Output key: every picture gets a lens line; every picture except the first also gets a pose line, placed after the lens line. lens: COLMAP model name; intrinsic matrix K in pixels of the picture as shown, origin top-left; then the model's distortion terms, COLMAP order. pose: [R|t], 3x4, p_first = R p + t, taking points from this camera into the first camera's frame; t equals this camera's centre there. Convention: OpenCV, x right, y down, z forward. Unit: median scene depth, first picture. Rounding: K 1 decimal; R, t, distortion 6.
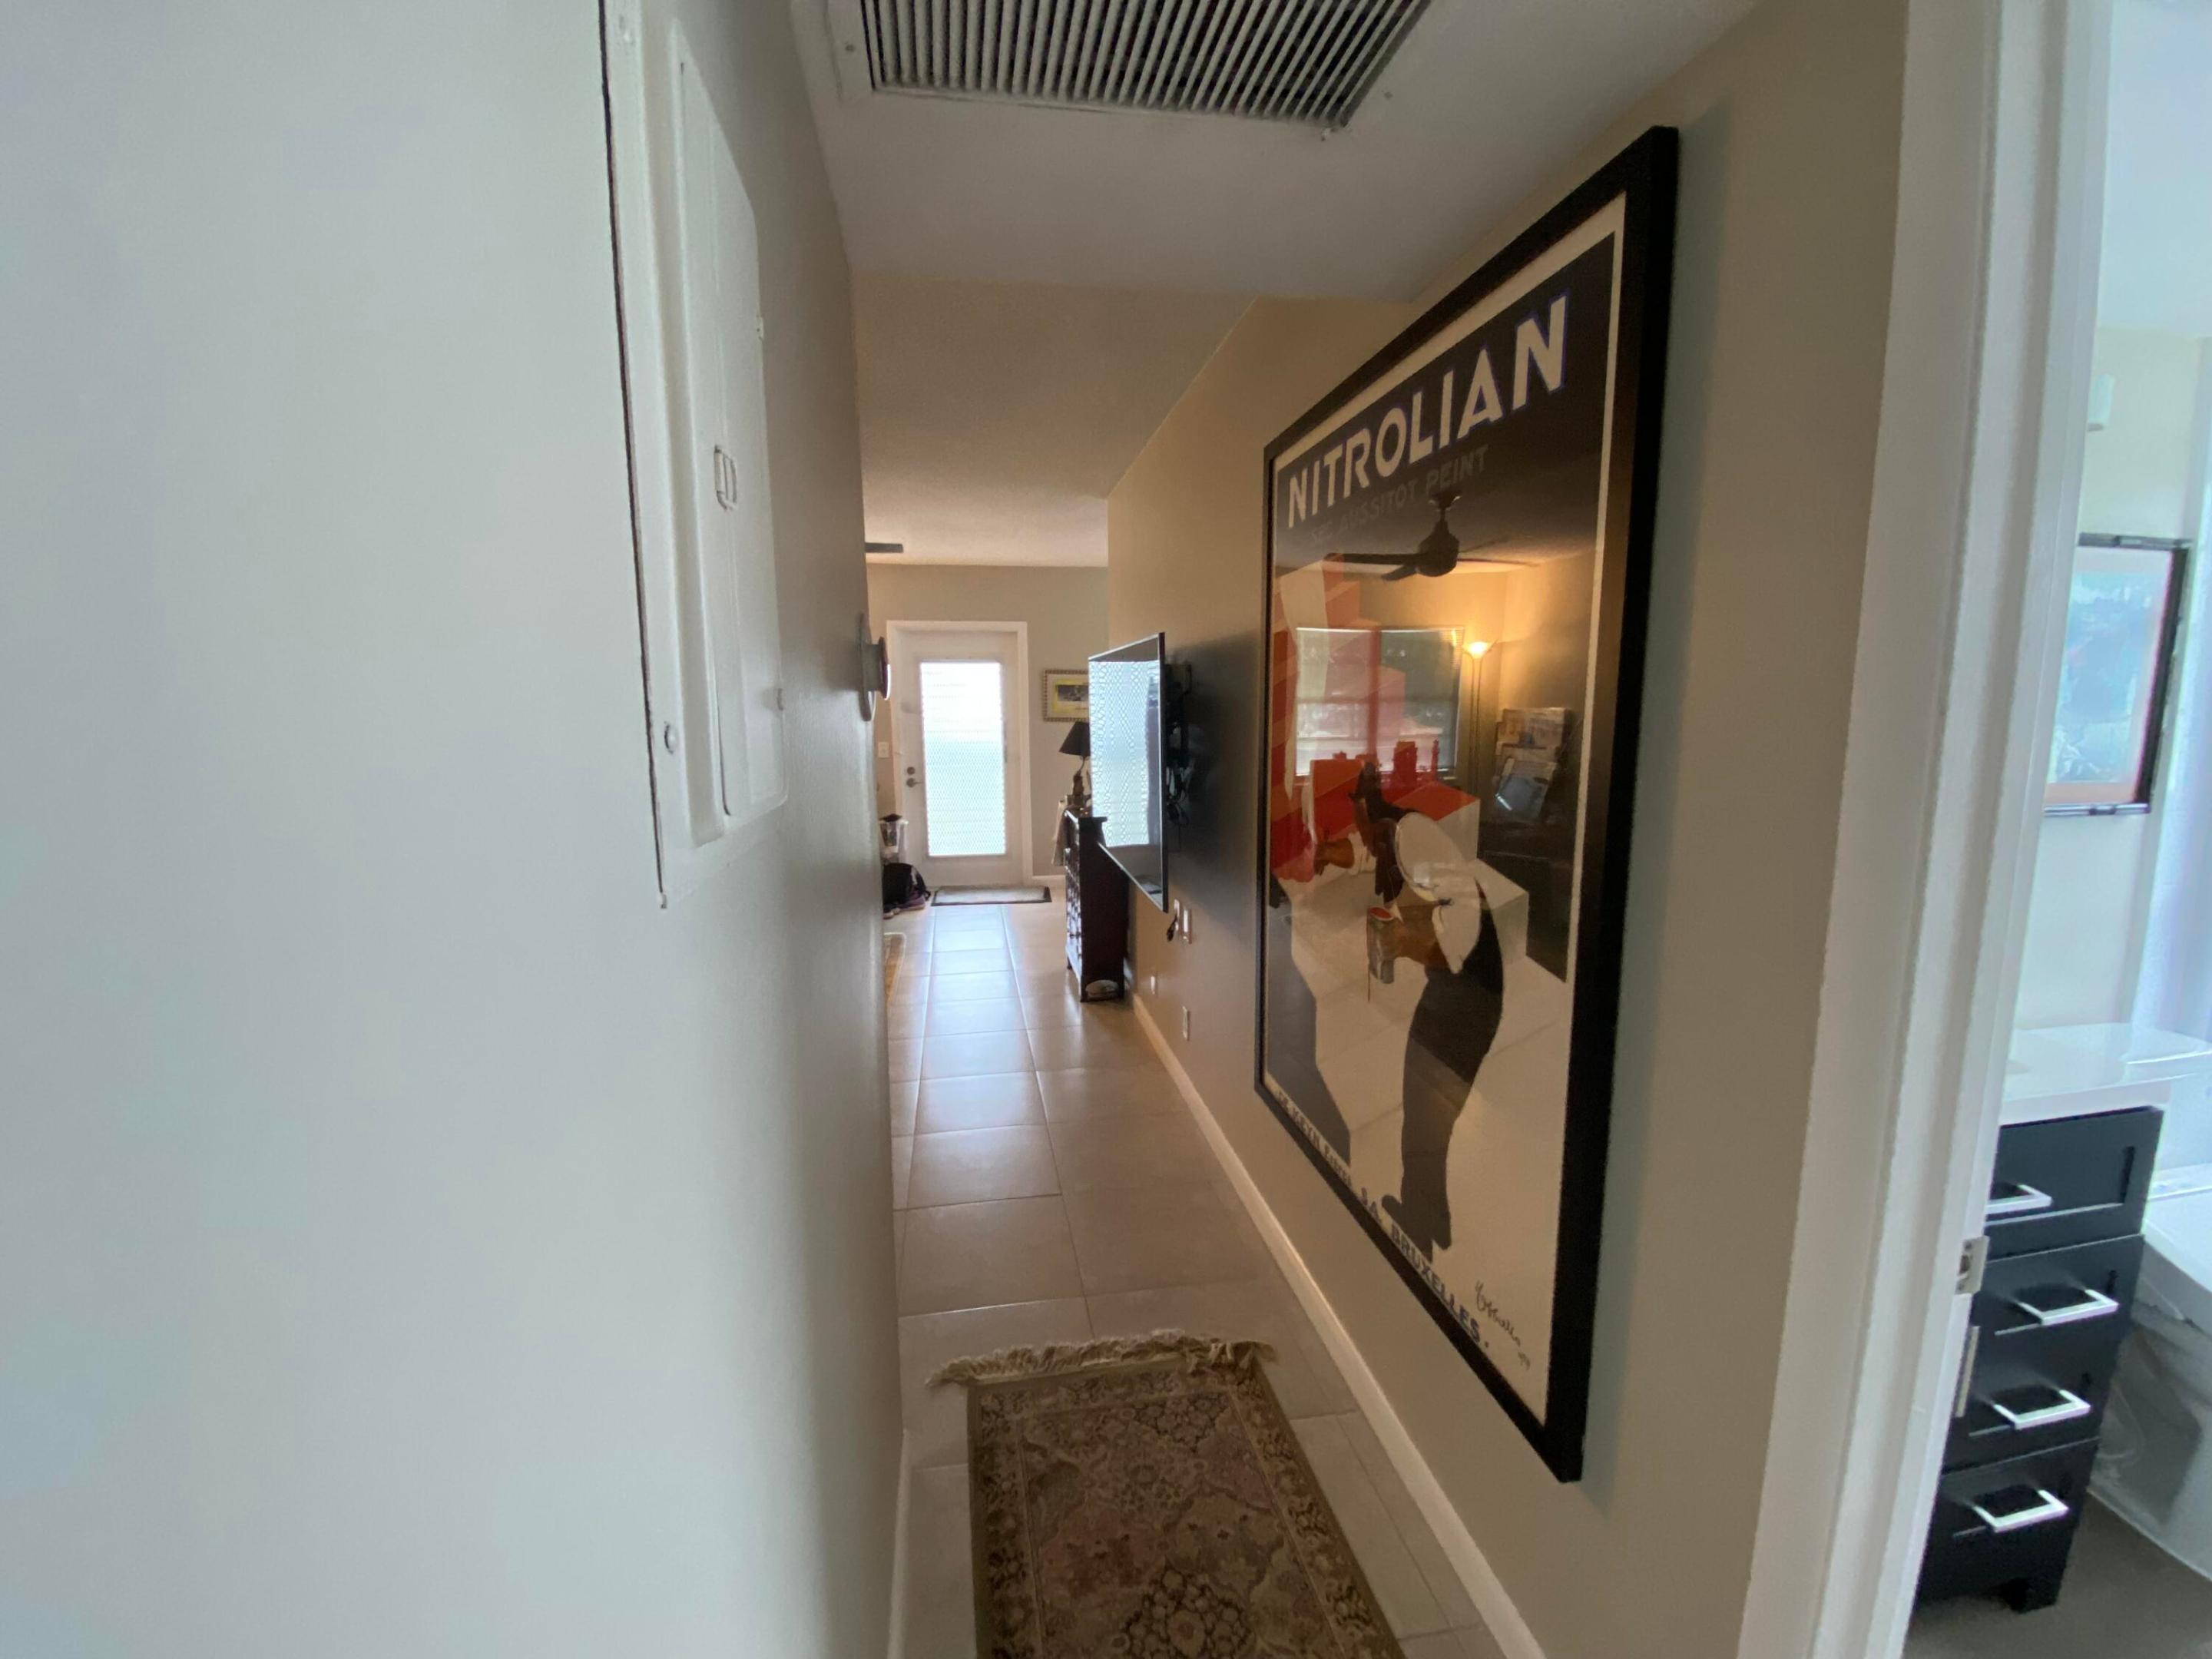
lens RADIAL K [[958.3, 0, 1106.0], [0, 958.3, 829.5], [0, 0, 1]] dist [-0.039035, 0.000145]
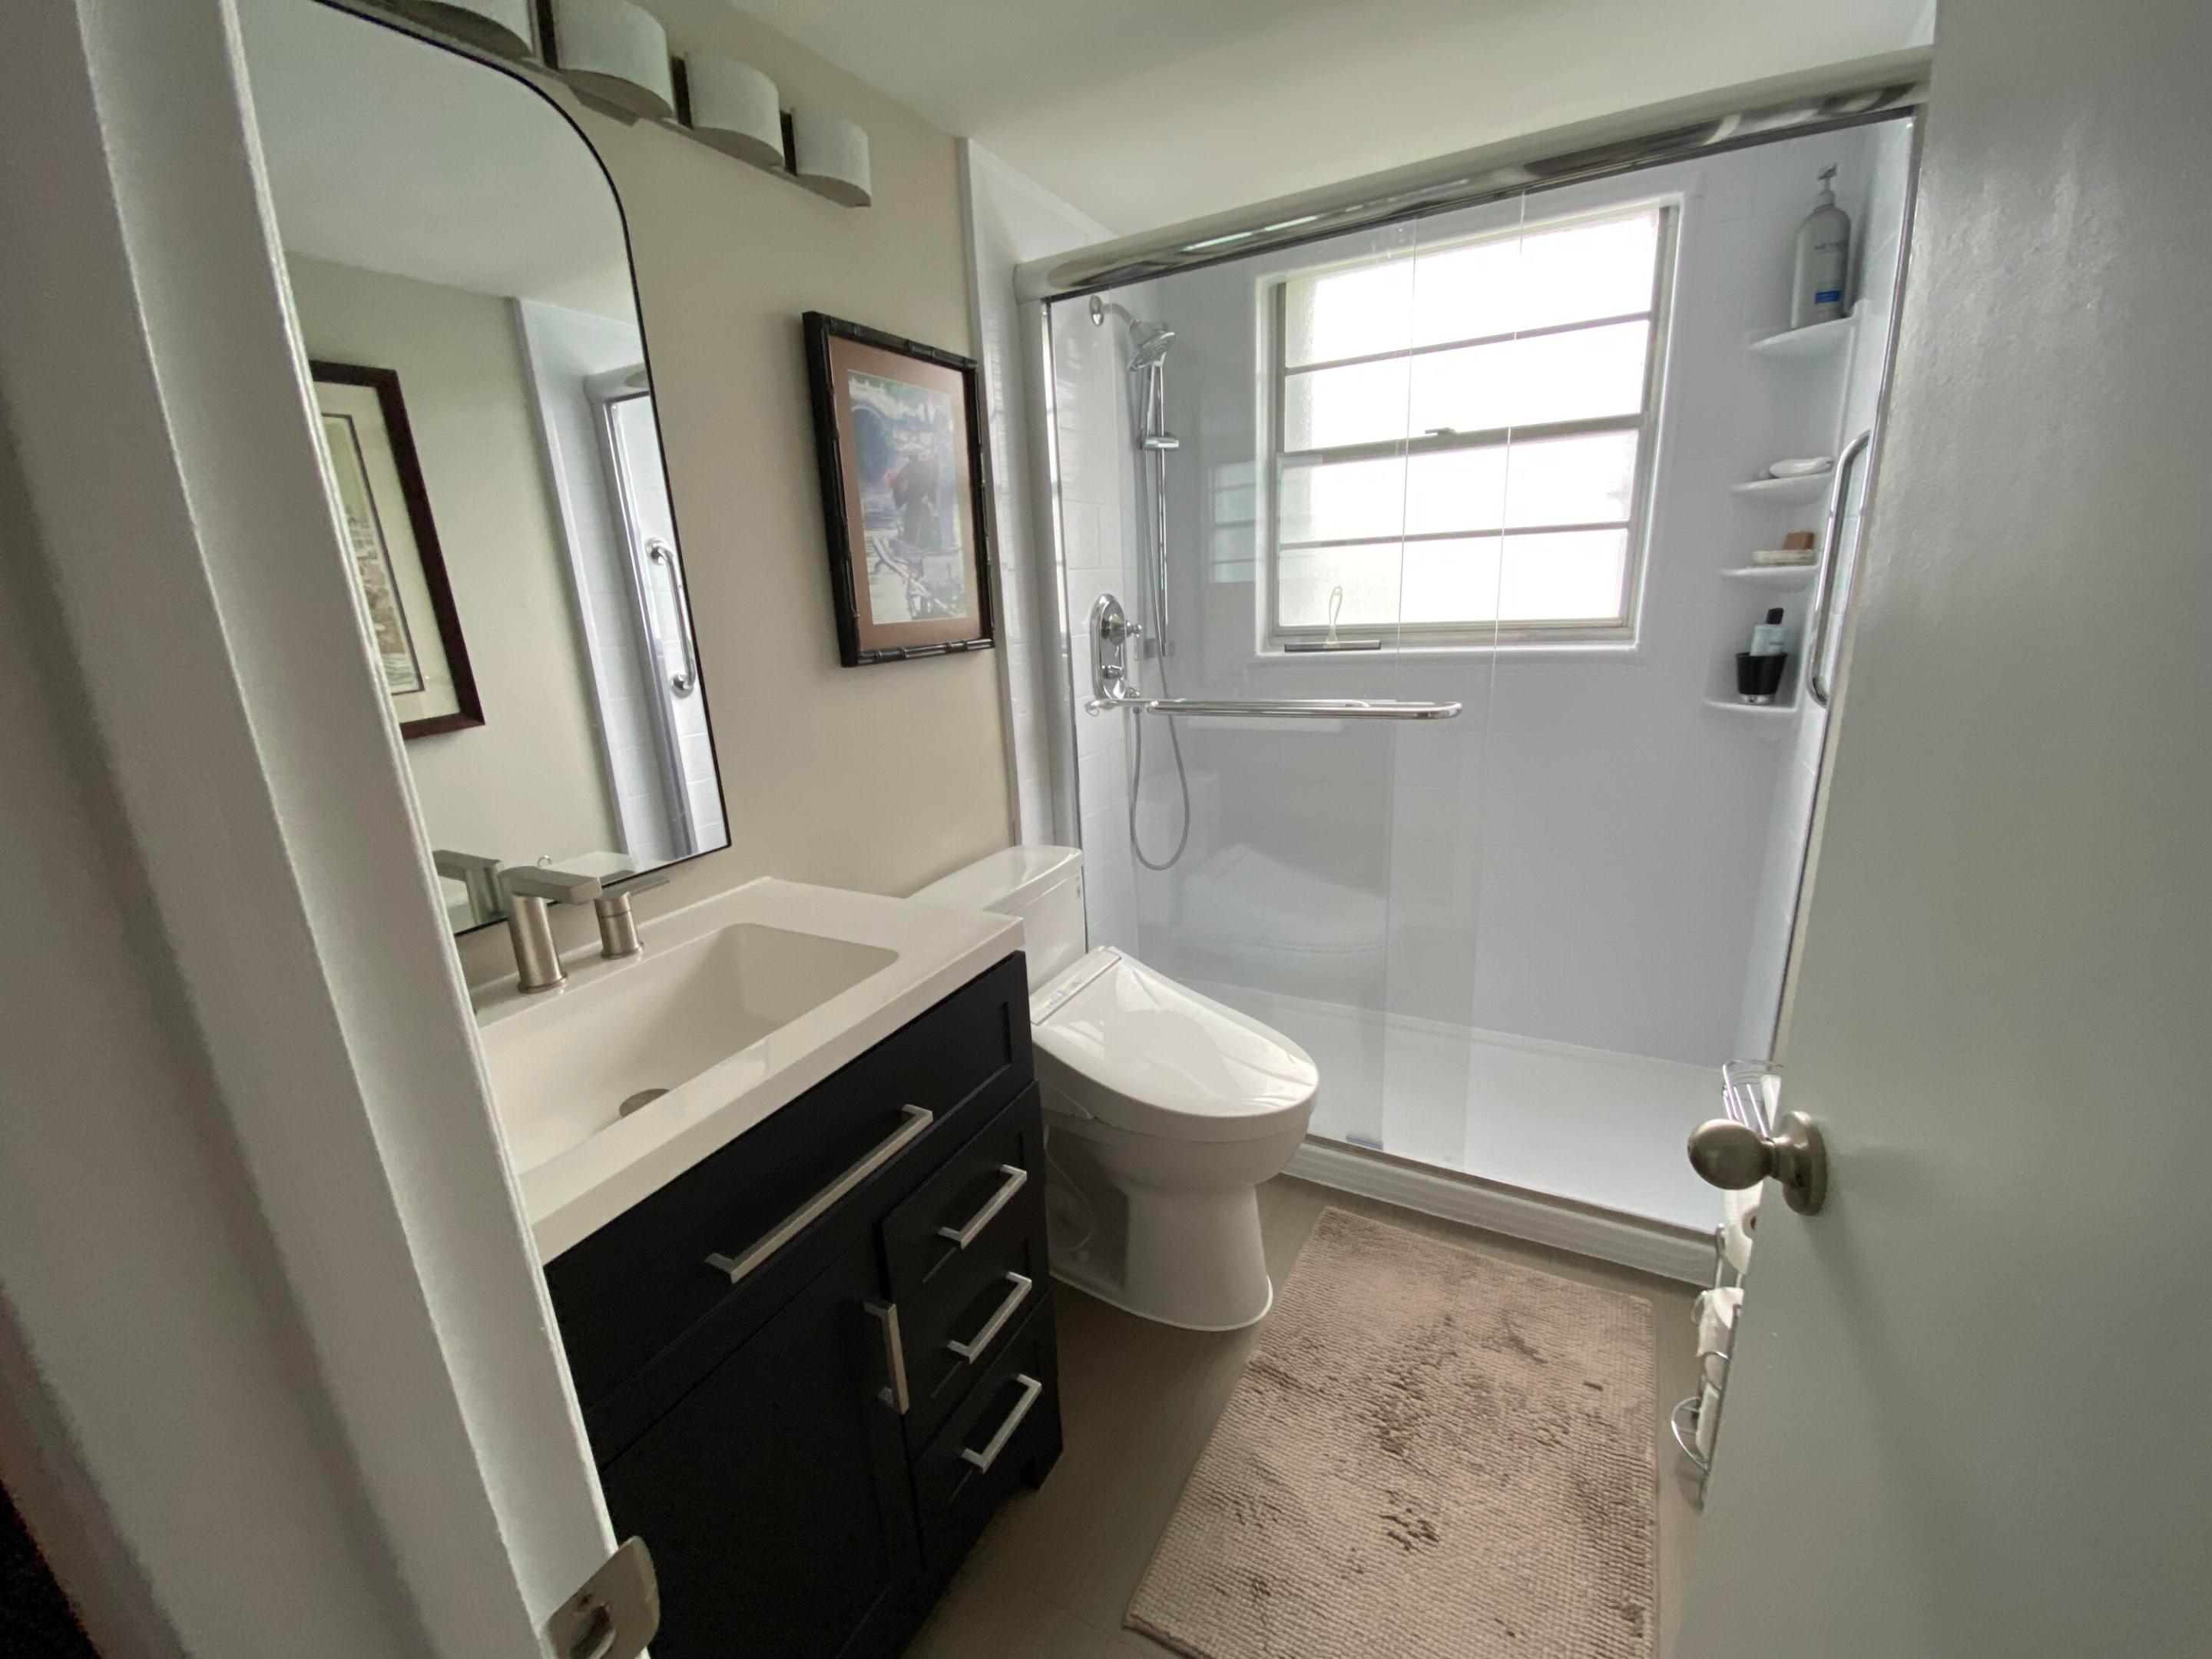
lens RADIAL K [[891.0, 0, 1106.0], [0, 891.0, 829.5], [0, 0, 1]] dist [0.000039, -0.000001]
pose [[0.612759, -0.226311, 0.757172, 0.434410], [0.153452, 0.973956, 0.166920, 0.037093], [-0.775228, 0.013908, 0.631528, 0.277667]]
